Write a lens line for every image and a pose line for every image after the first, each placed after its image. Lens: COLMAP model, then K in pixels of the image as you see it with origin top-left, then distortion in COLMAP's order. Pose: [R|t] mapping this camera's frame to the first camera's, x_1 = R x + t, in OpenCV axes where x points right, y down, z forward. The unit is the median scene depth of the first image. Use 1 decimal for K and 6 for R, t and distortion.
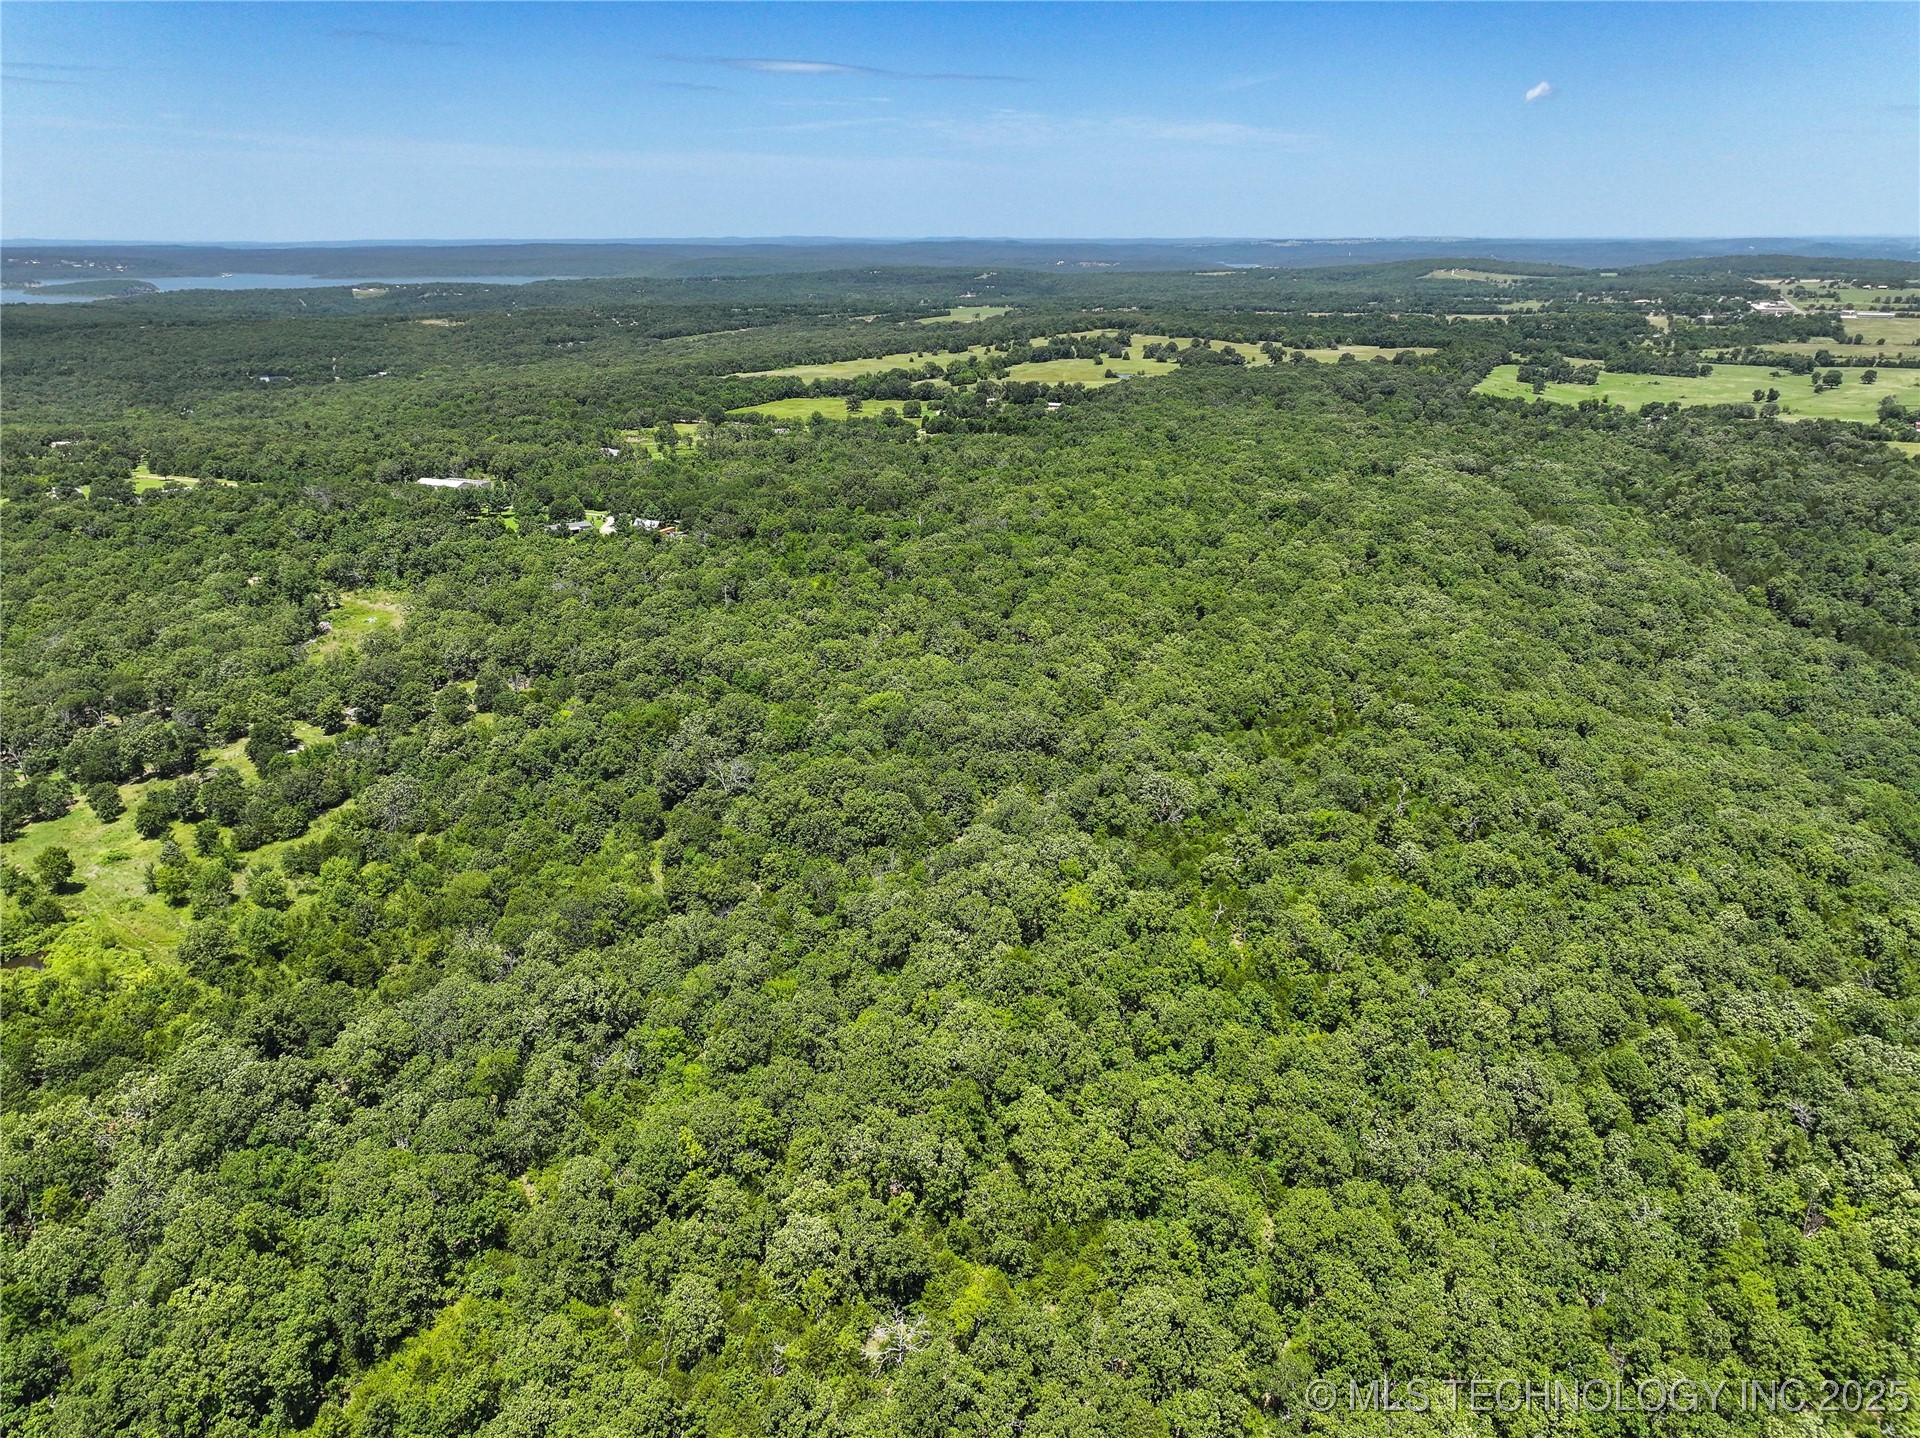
lens RADIAL K [[1347.6, 0, 956.6], [0, 1347.6, 703.8], [0, 0, 1]] dist [-0.003708, 0.017407]
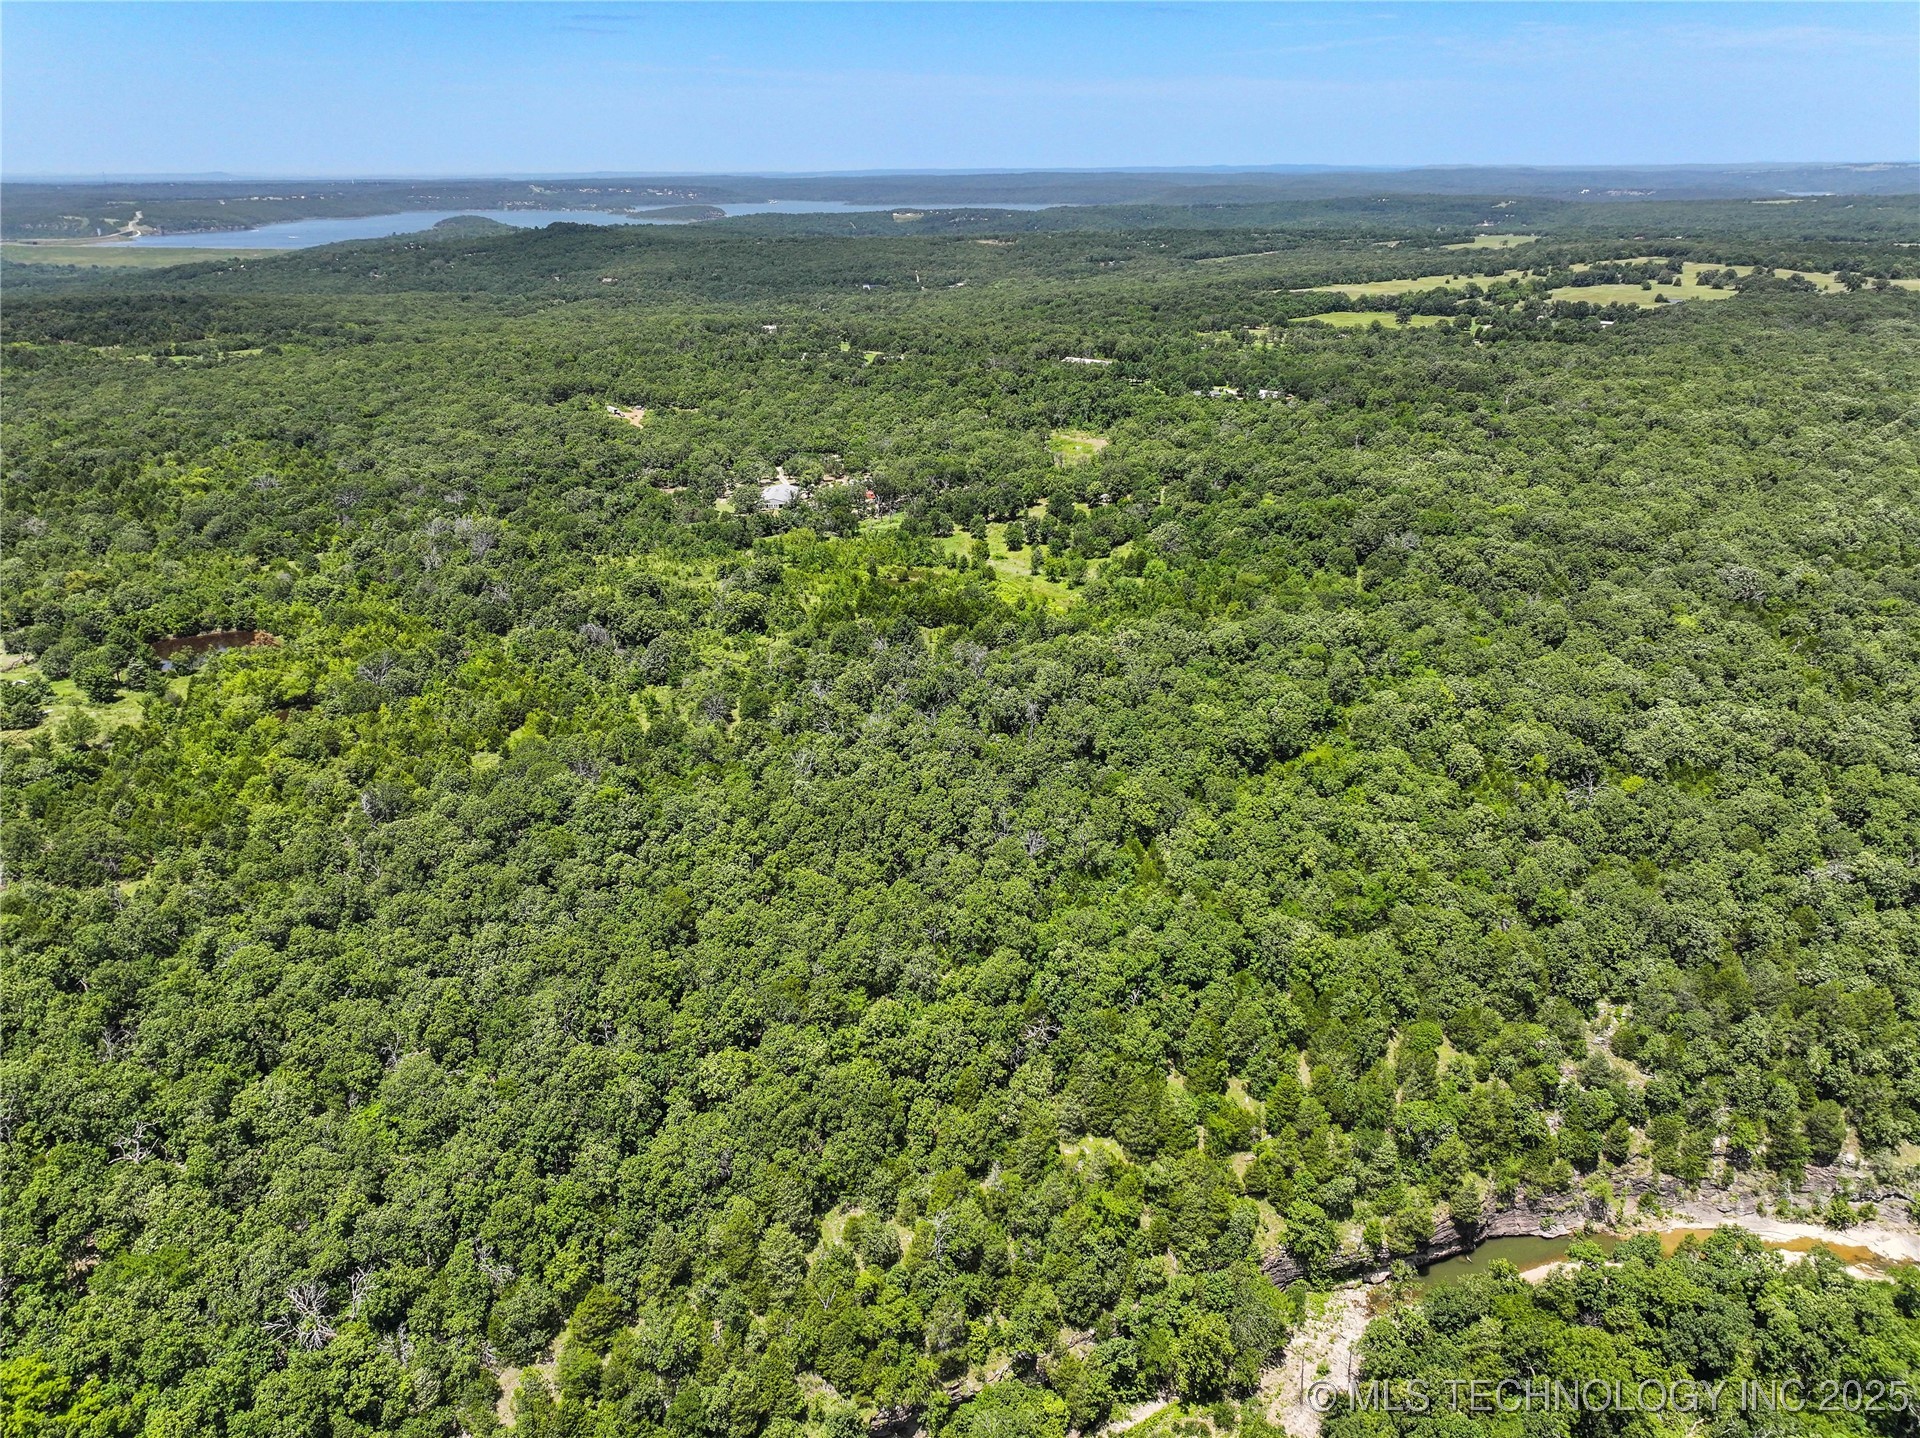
lens RADIAL K [[1347.6, 0, 965.6], [0, 1347.6, 709.5], [0, 0, 1]] dist [-0.003708, 0.017407]
pose [[0.947059, 0.116562, -0.299154, -0.047627], [-0.101438, 0.992673, 0.065655, 0.053555], [0.304615, -0.031834, 0.951943, -0.144147]]
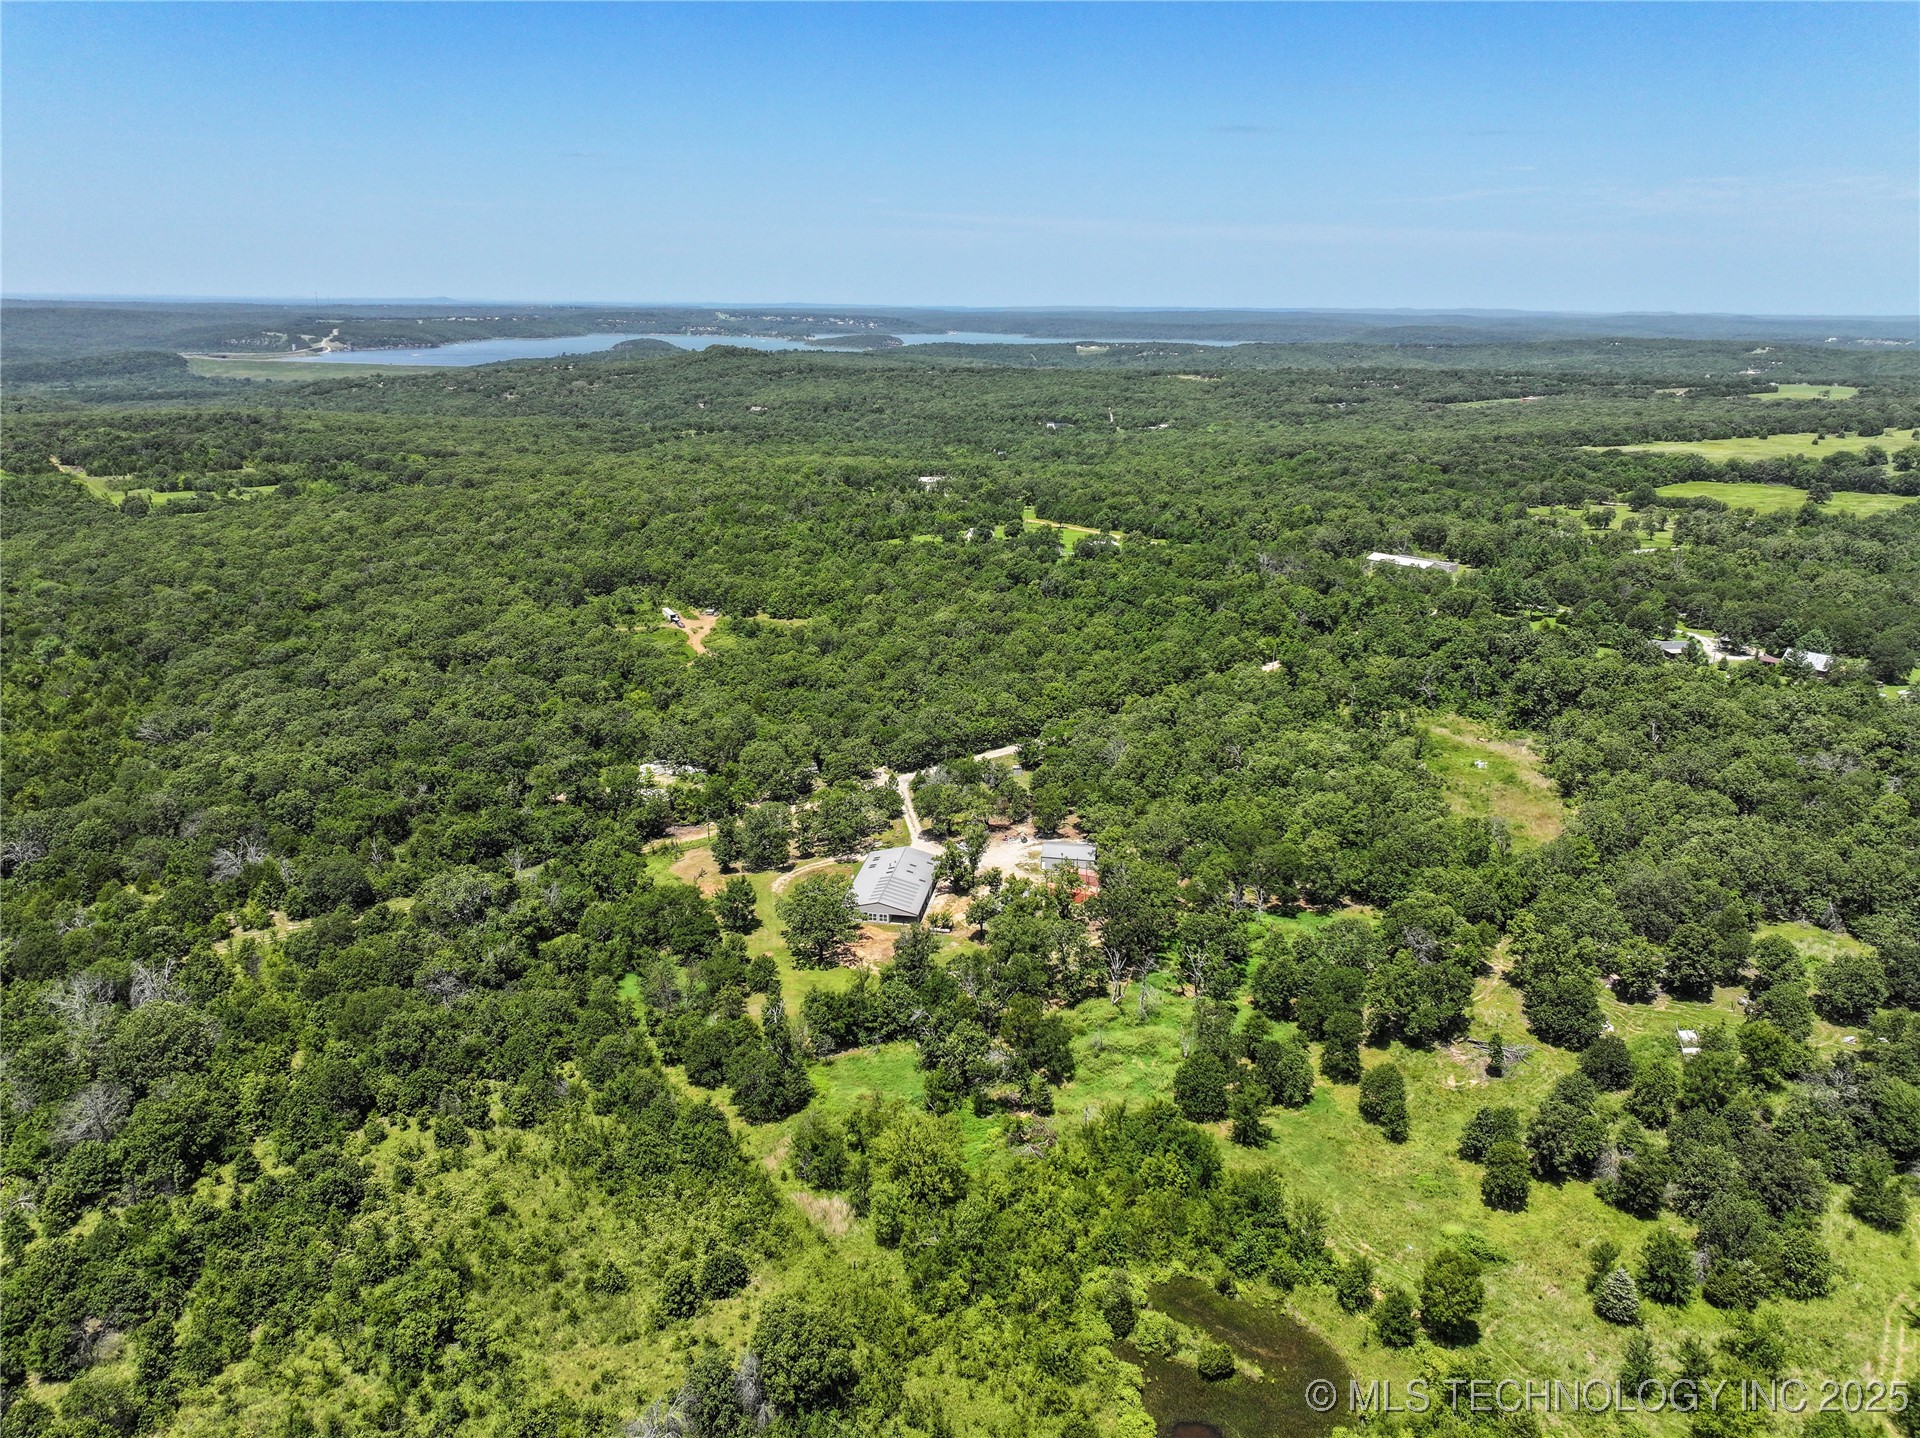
lens RADIAL K [[1347.6, 0, 960.1], [0, 1347.6, 716.3], [0, 0, 1]] dist [-0.003708, 0.017407]
pose [[0.897917, 0.140989, -0.416975, -0.172491], [-0.157197, 0.987557, -0.004594, -0.018334], [0.411138, 0.069673, 0.908906, 0.111945]]
